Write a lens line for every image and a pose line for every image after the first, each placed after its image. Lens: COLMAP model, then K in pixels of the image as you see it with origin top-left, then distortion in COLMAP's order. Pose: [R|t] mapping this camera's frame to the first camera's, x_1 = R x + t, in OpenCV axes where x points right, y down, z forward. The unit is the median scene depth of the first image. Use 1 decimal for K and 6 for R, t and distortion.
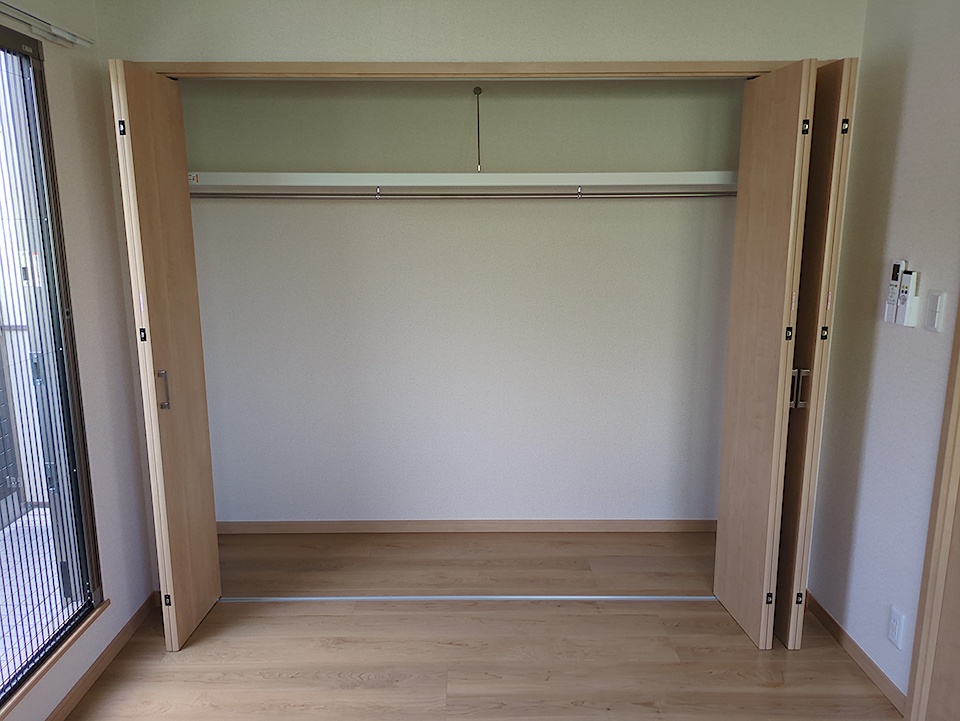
lens RADIAL K [[718.7, 0, 477.2], [0, 718.7, 359.8], [0, 0, 1]] dist [0.024602, -0.014374]
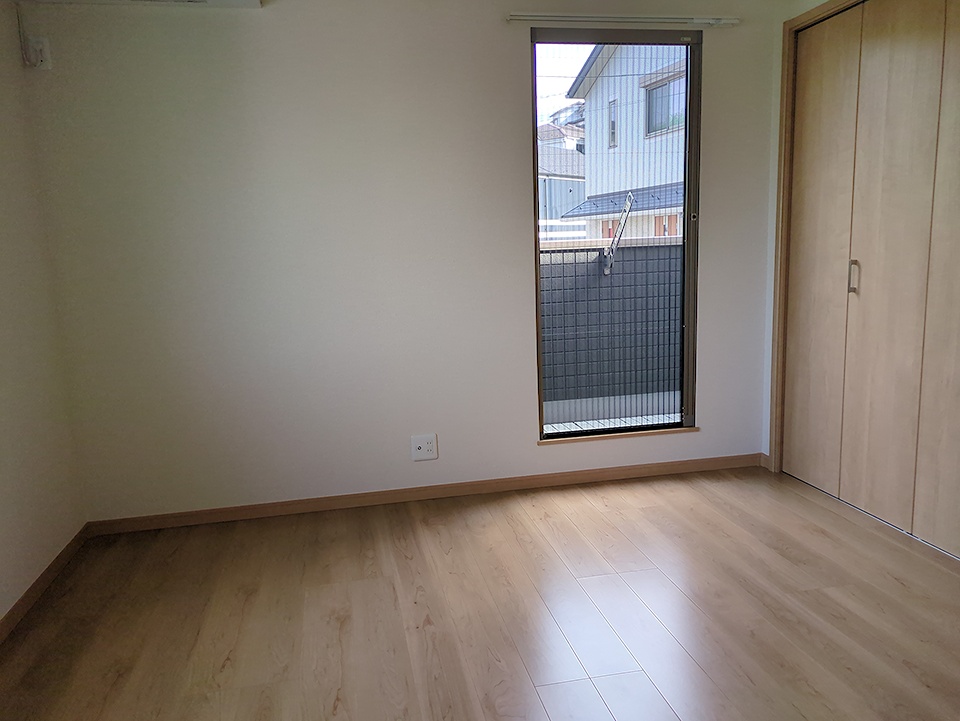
lens RADIAL K [[718.7, 0, 478.8], [0, 718.7, 362.2], [0, 0, 1]] dist [0.024602, -0.014374]
pose [[0.197119, 0.156896, -0.967744, 0.750746], [-0.157731, 0.979327, 0.126646, 0.100691], [0.967608, 0.127679, 0.217791, 0.277043]]
